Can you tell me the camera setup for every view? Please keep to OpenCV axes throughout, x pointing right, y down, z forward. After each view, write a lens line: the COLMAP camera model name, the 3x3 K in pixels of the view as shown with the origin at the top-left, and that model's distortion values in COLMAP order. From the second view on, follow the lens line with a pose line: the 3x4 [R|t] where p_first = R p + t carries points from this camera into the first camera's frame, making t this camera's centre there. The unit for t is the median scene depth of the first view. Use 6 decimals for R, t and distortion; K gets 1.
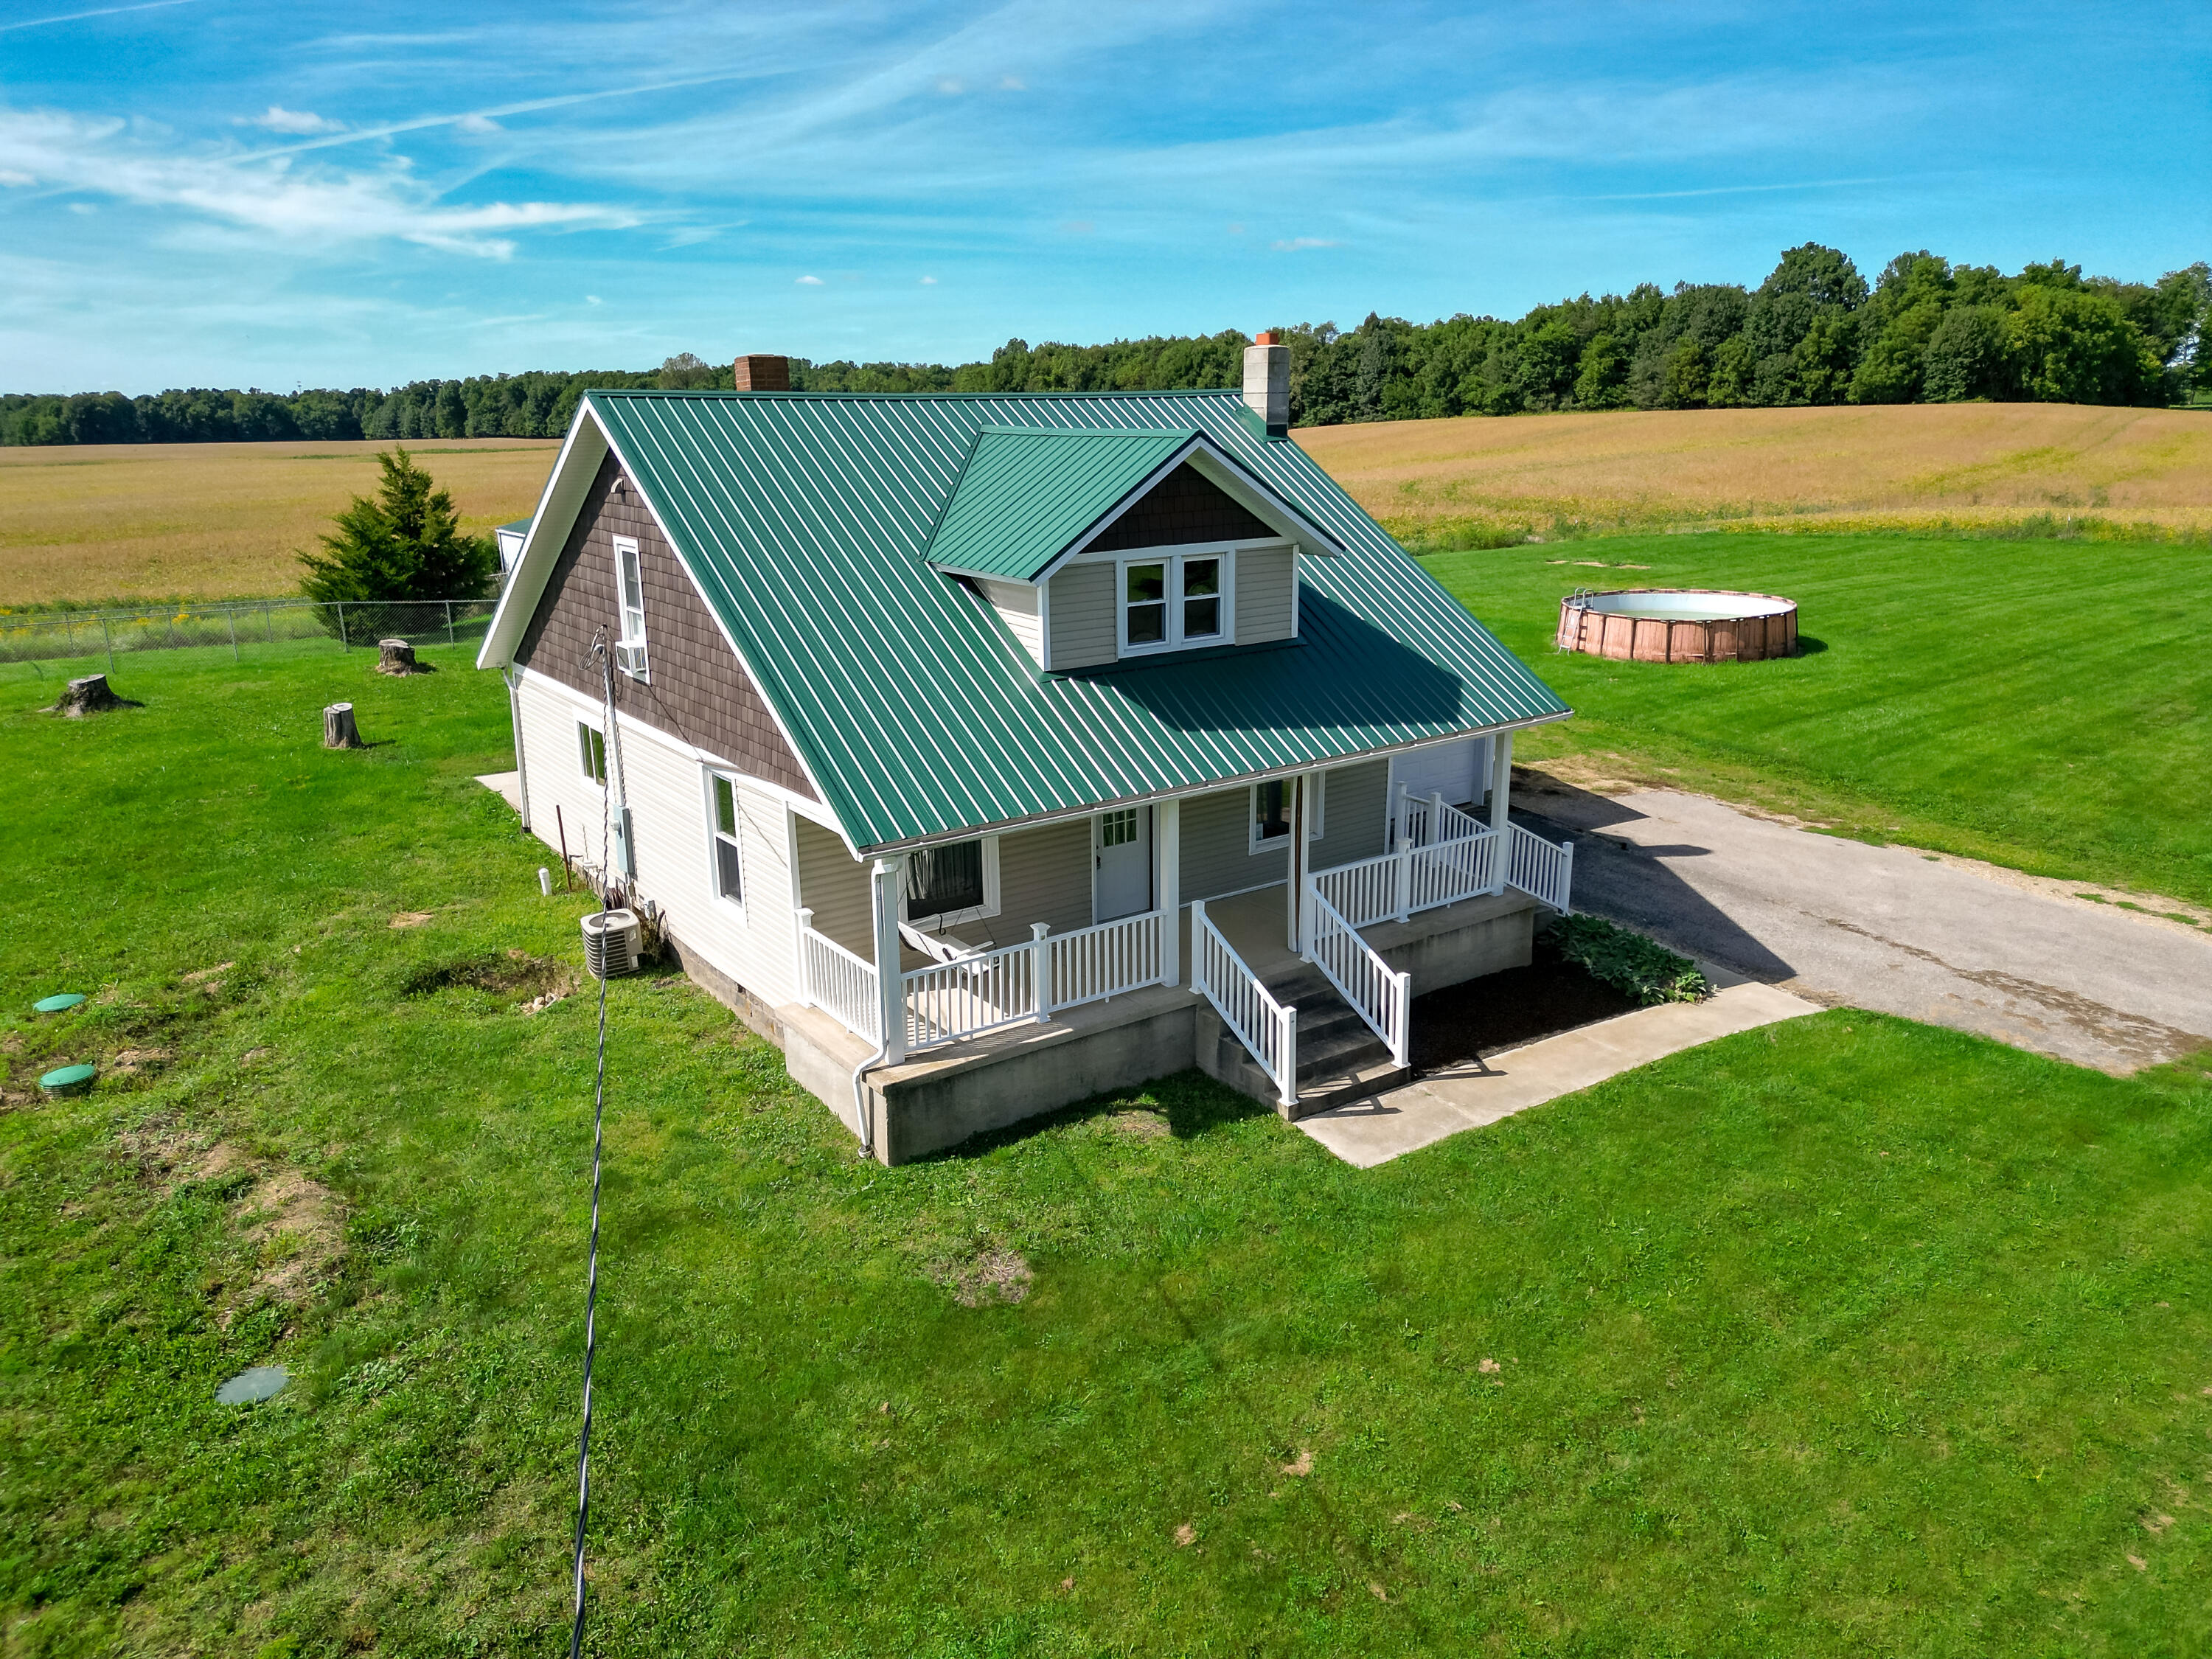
lens RADIAL K [[1549.7, 0, 1102.2], [0, 1549.7, 820.4], [0, 0, 1]] dist [0.070185, -0.064438]
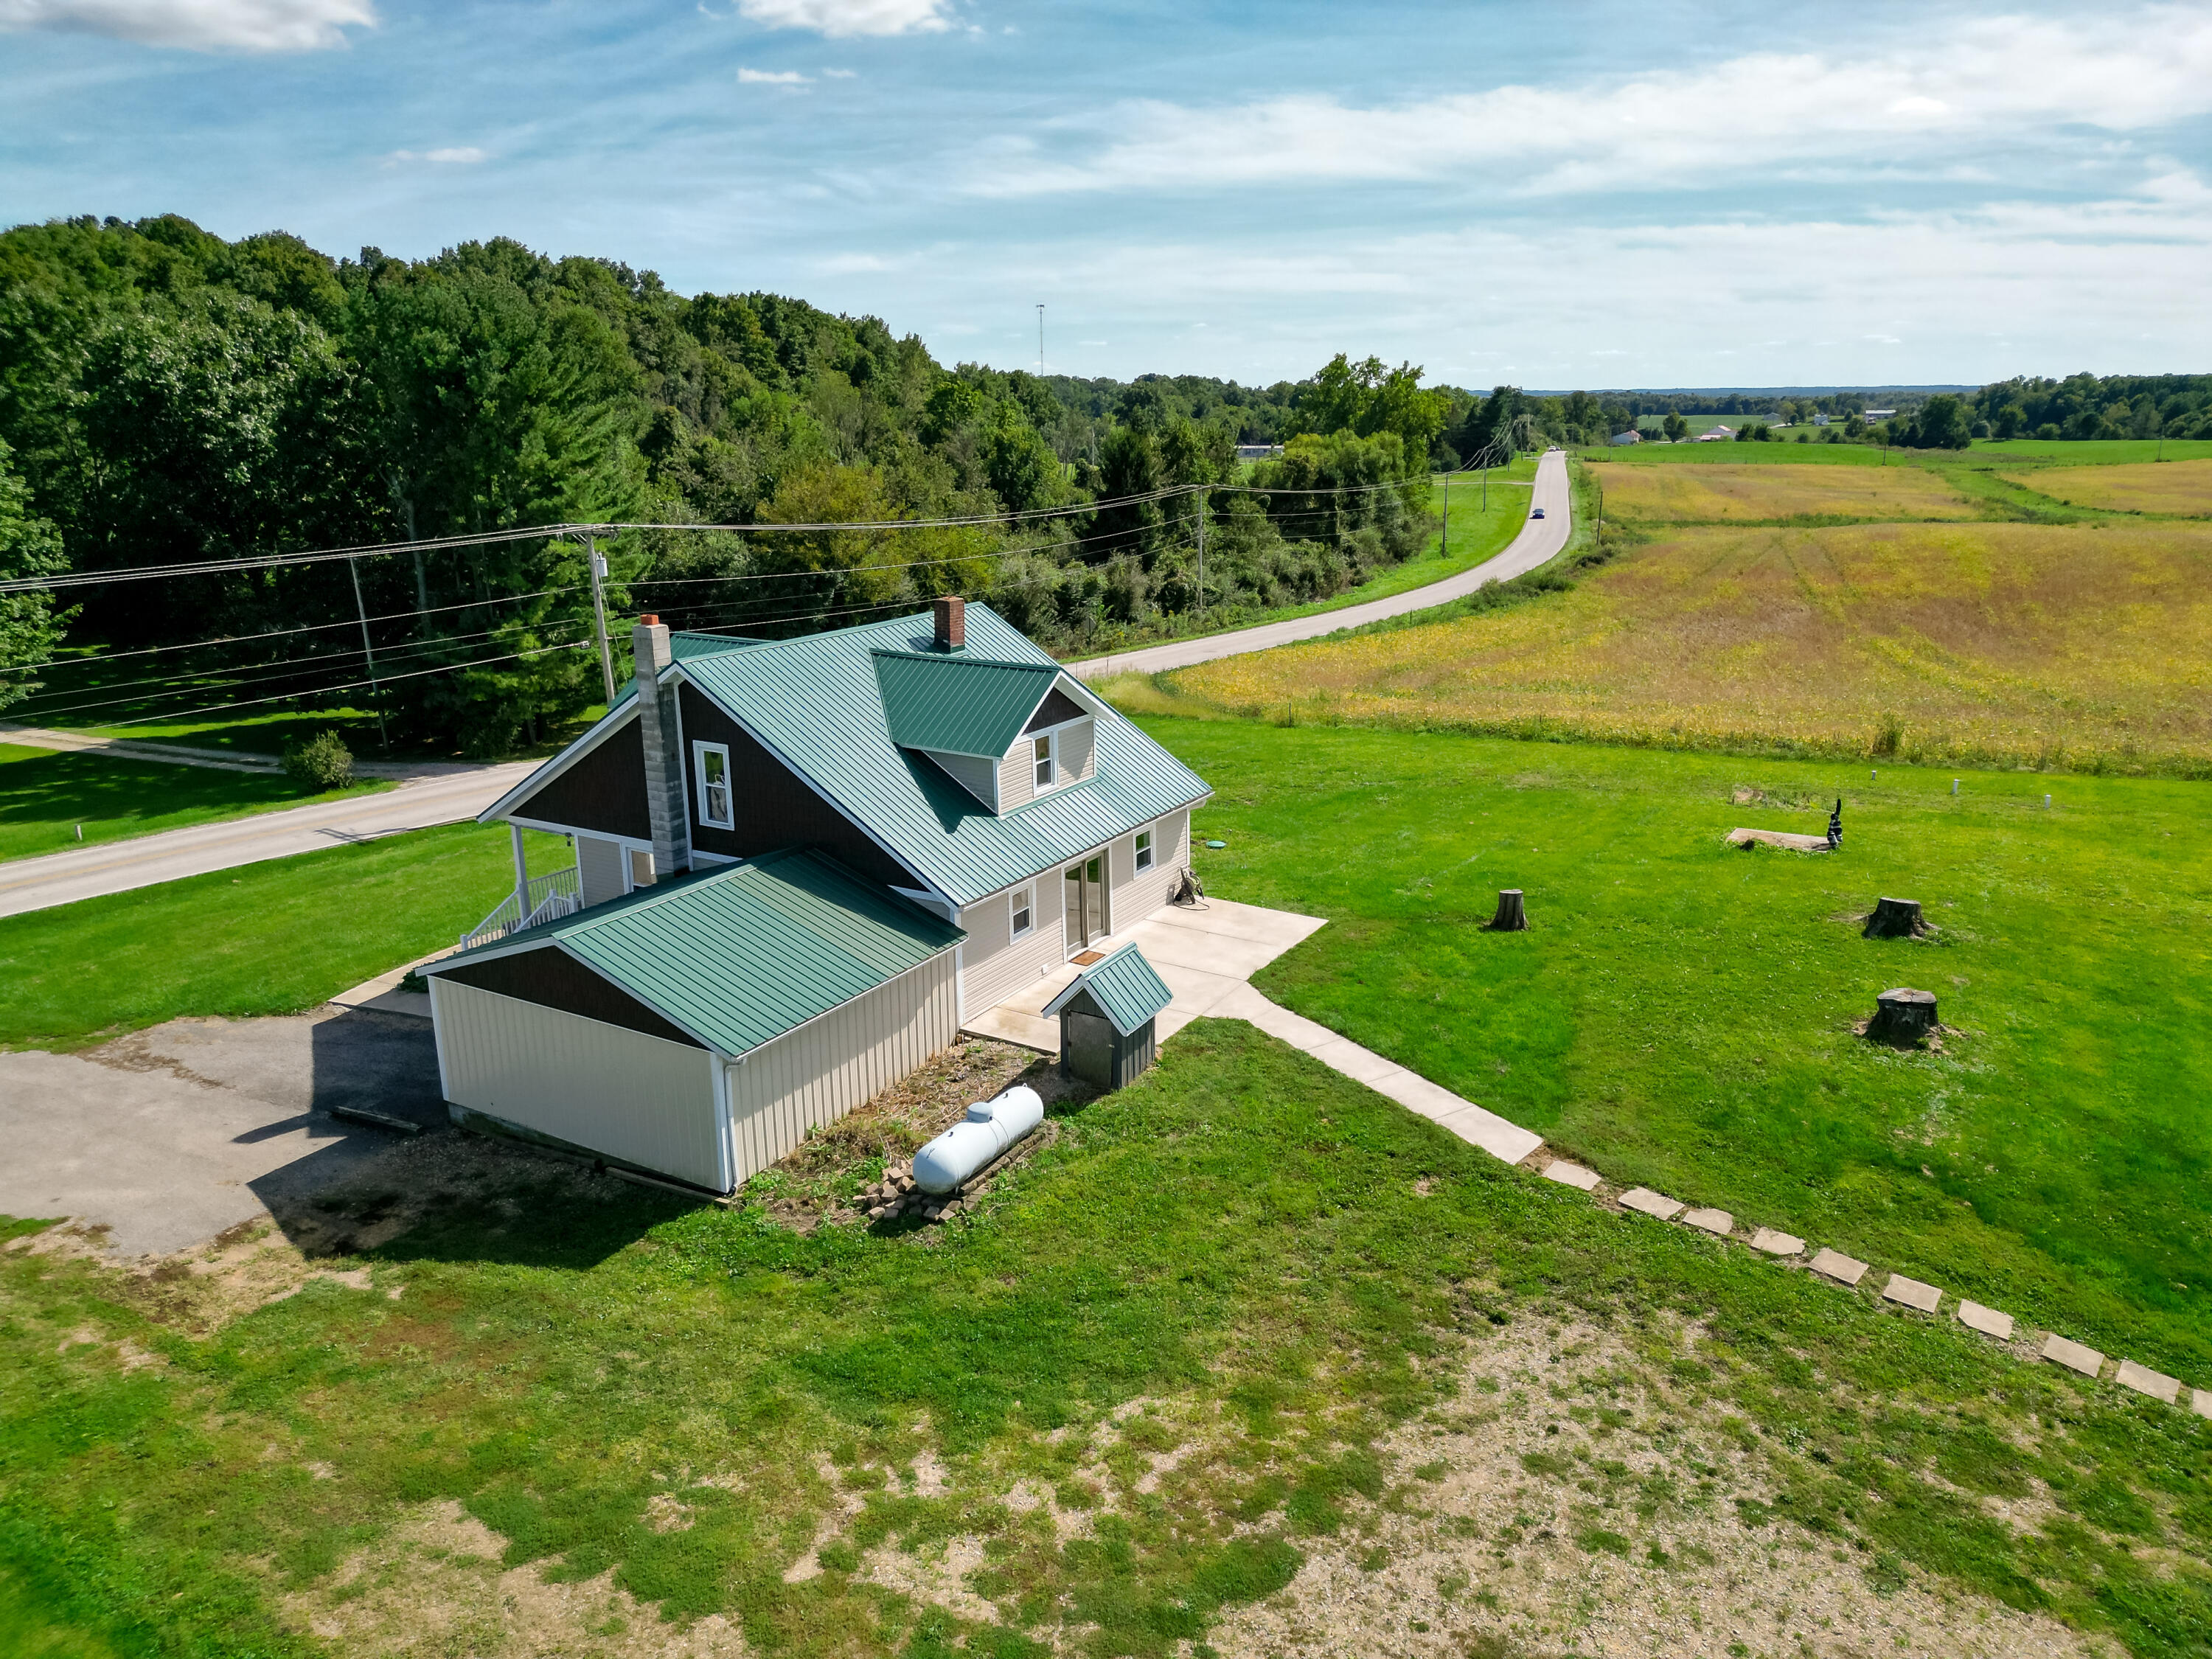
lens RADIAL K [[1549.7, 0, 1102.2], [0, 1549.7, 820.4], [0, 0, 1]] dist [0.070185, -0.064438]
pose [[-0.919465, 0.124291, -0.373009, 0.024384], [-0.080809, 0.868723, 0.488661, -0.076909], [0.384777, 0.479449, -0.788717, 0.208605]]
